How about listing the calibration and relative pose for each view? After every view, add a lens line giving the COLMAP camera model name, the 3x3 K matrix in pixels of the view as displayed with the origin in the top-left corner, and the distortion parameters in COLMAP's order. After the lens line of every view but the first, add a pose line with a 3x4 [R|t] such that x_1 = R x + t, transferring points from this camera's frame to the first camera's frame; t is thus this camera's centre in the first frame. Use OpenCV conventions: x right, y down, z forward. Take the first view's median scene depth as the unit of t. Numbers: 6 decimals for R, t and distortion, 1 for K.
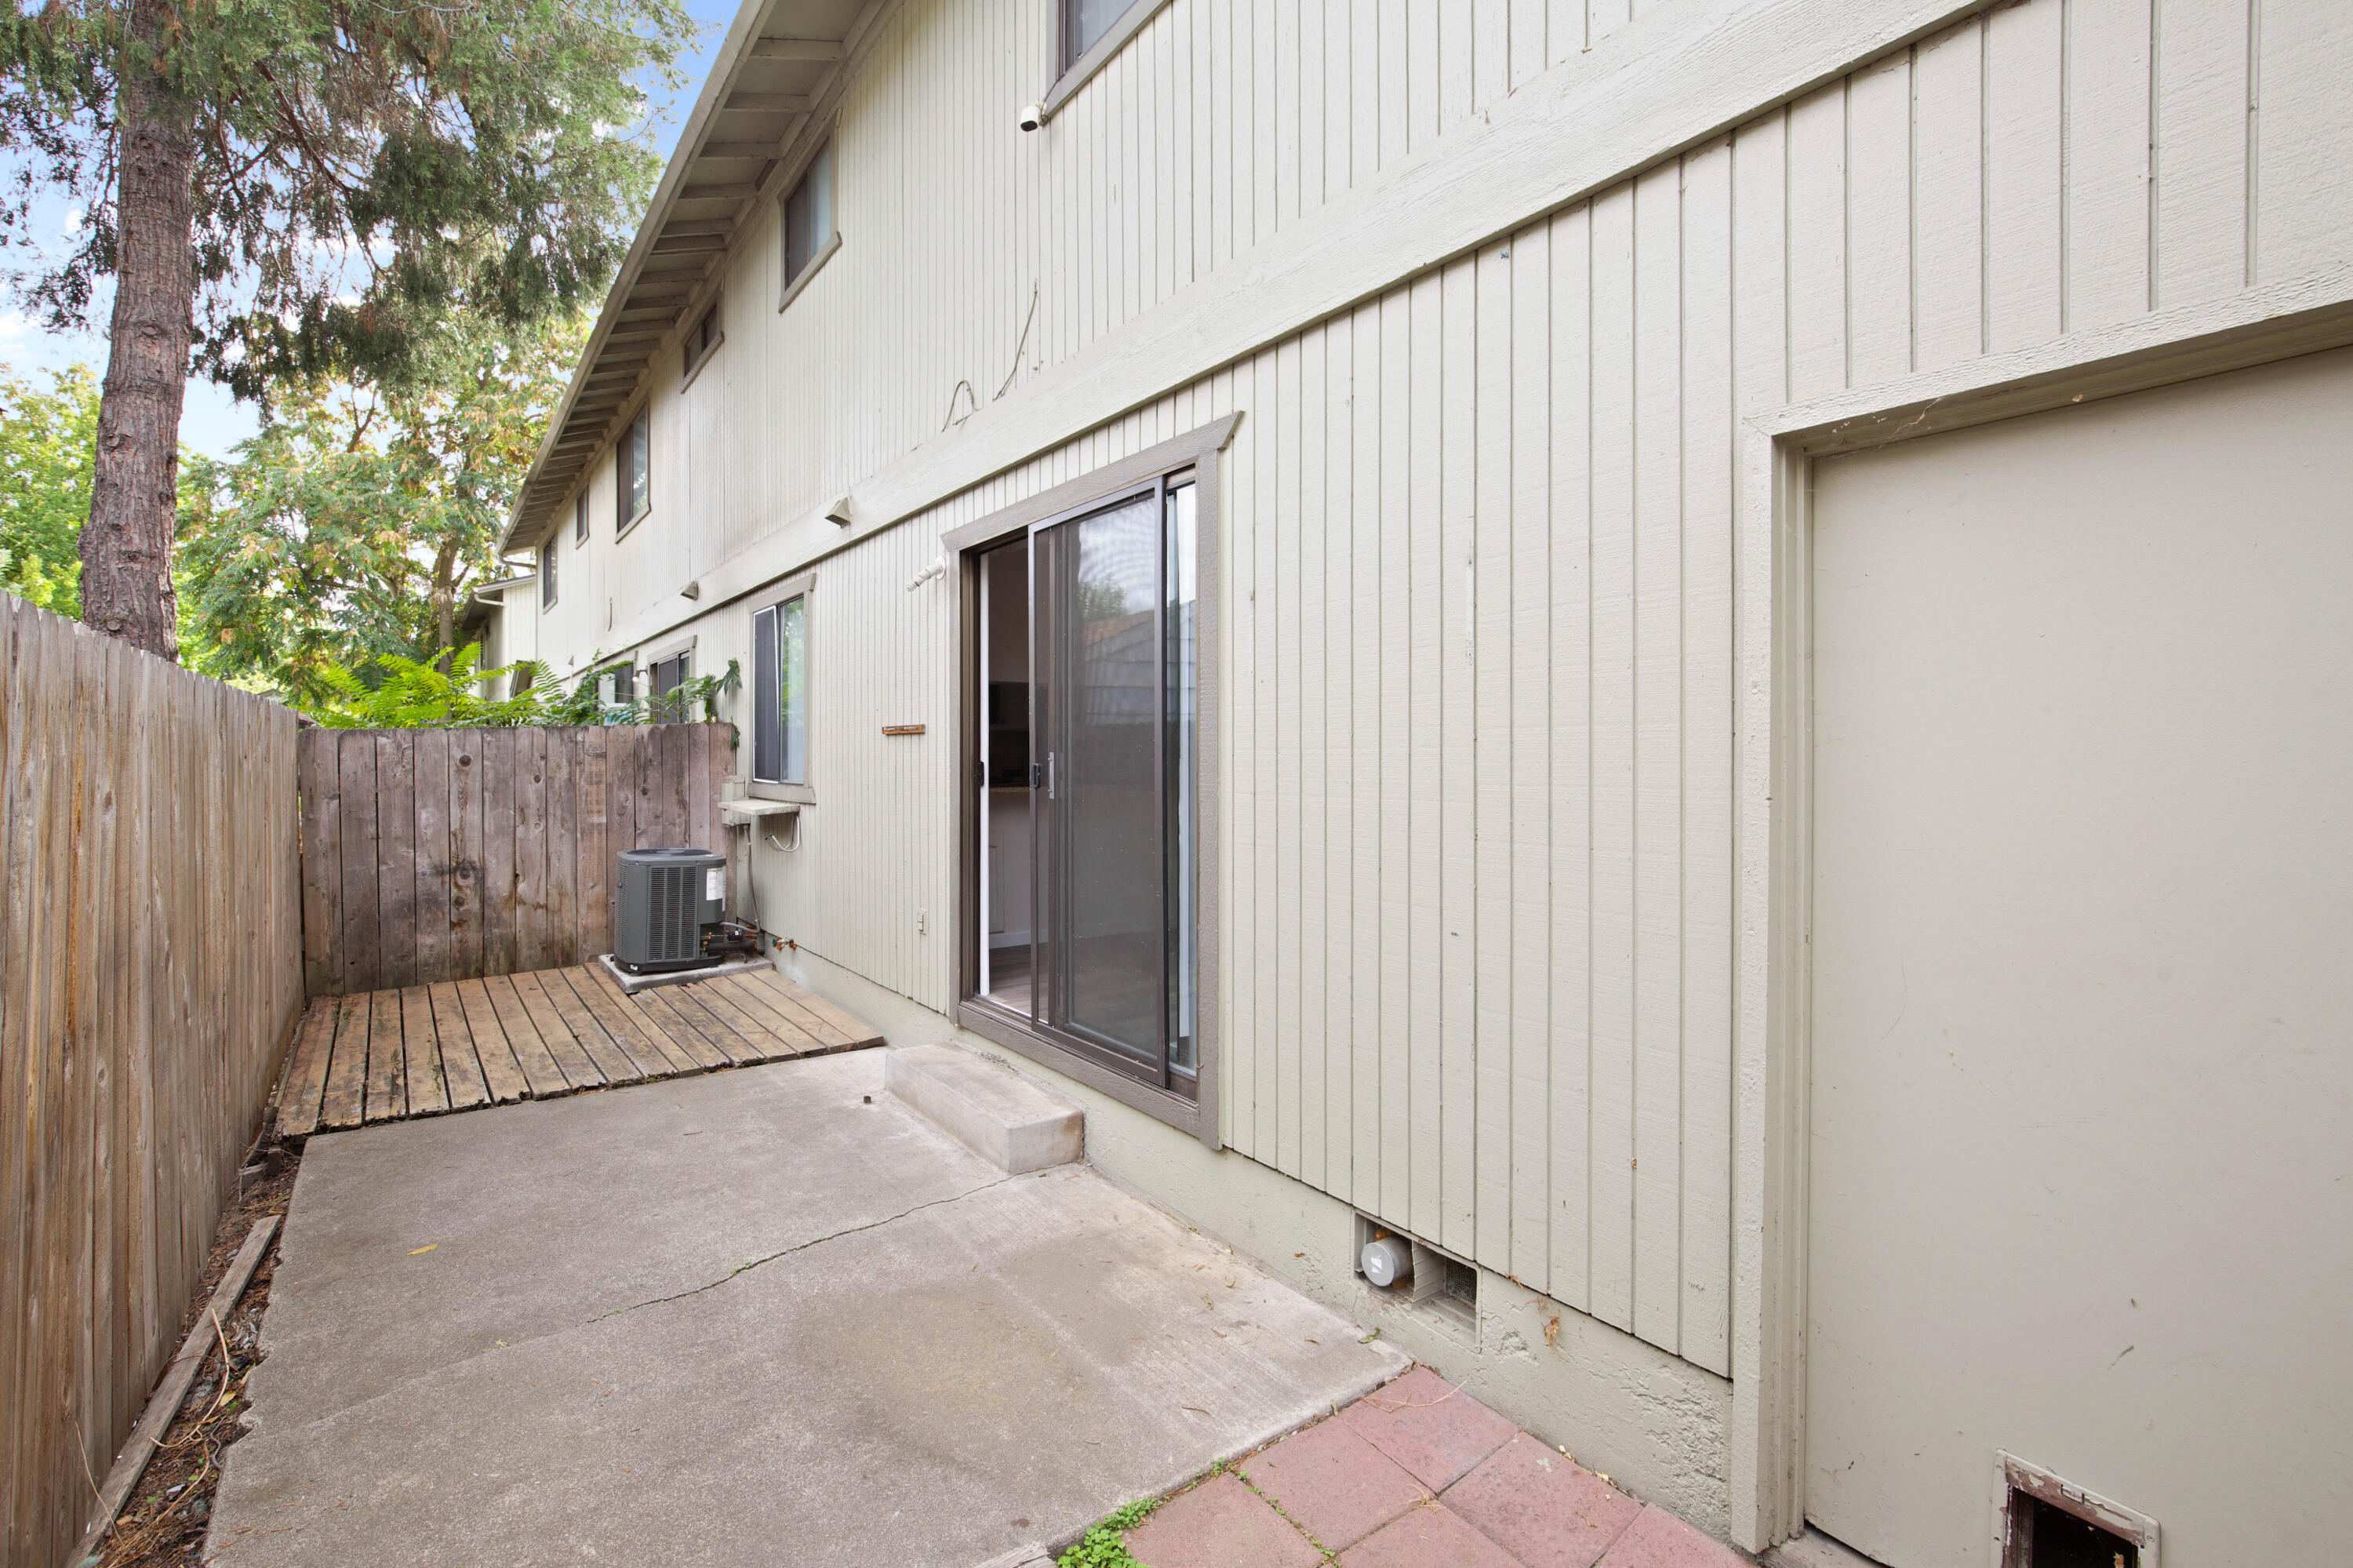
lens RADIAL K [[1082.6, 0, 1161.4], [0, 1082.6, 764.0], [0, 0, 1]] dist [-0.003521, 0.000386]
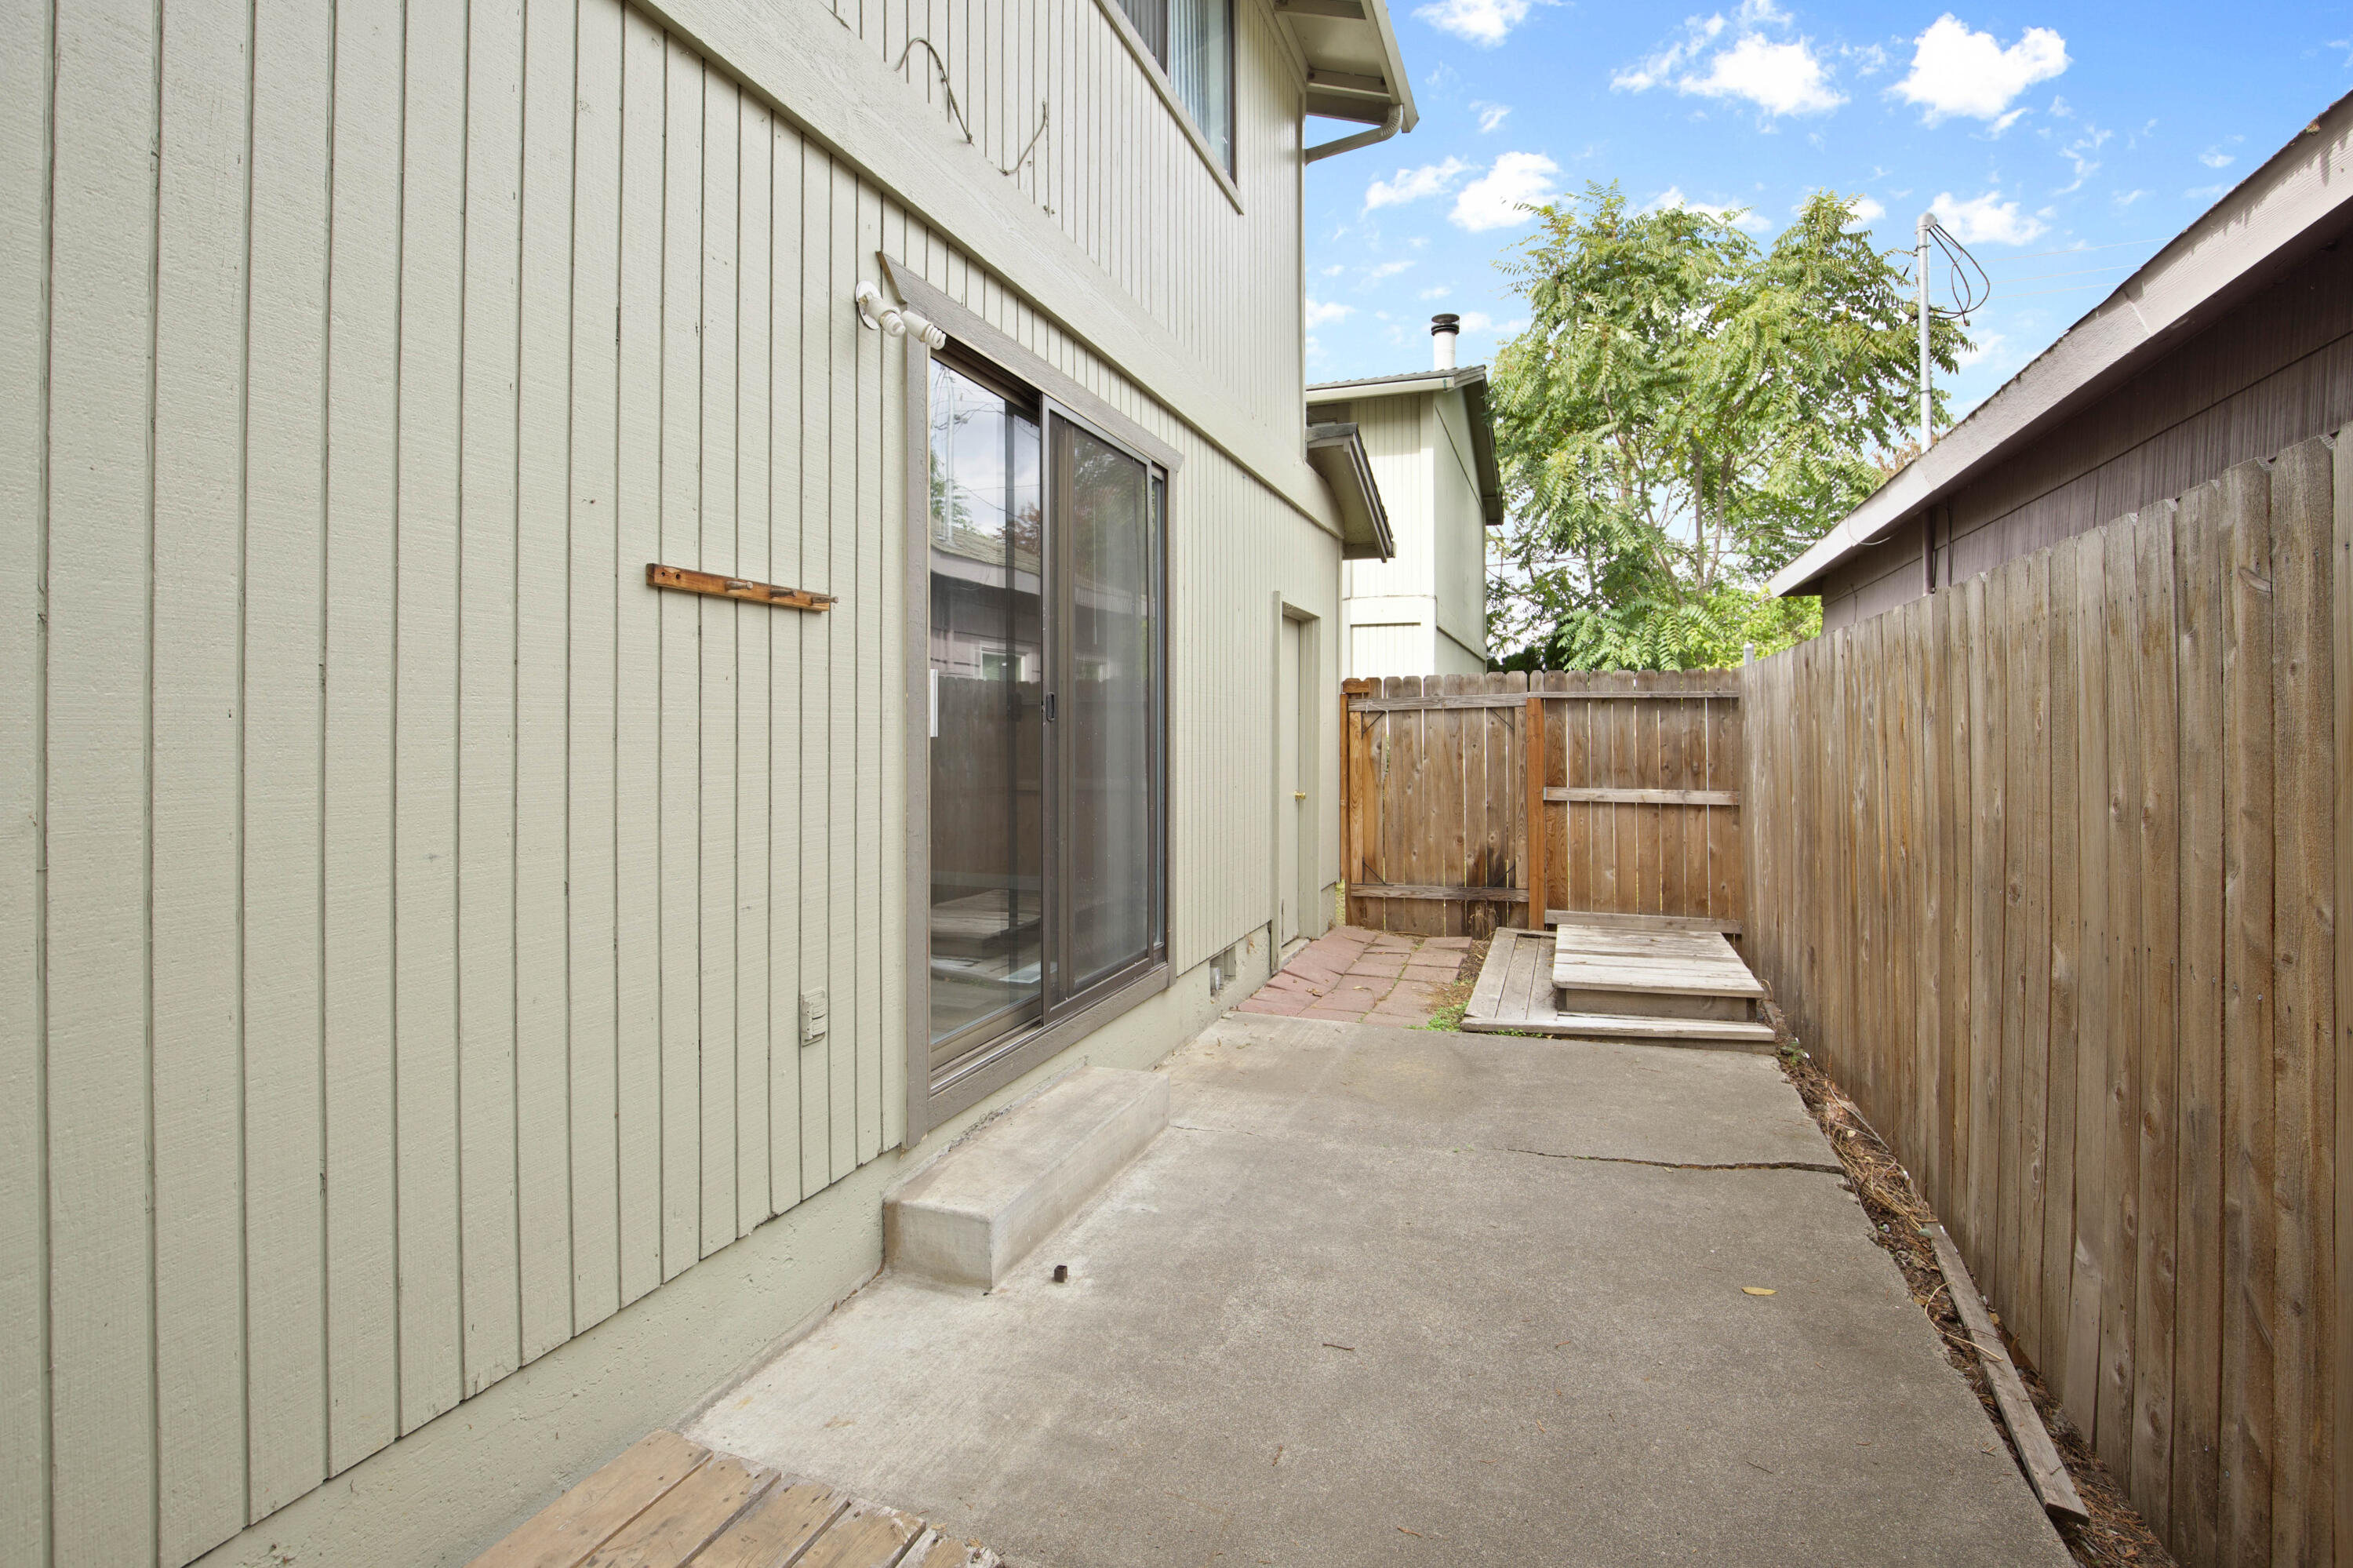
lens RADIAL K [[1108.9, 0, 1174.1], [0, 1108.9, 724.2], [0, 0, 1]] dist [-0.018111, -0.000293]
pose [[-0.564971, 0.002544, 0.825107, -0.901328], [0.002548, 0.999996, -0.001338, 0.028023], [-0.825107, 0.001346, -0.564975, 1.471784]]
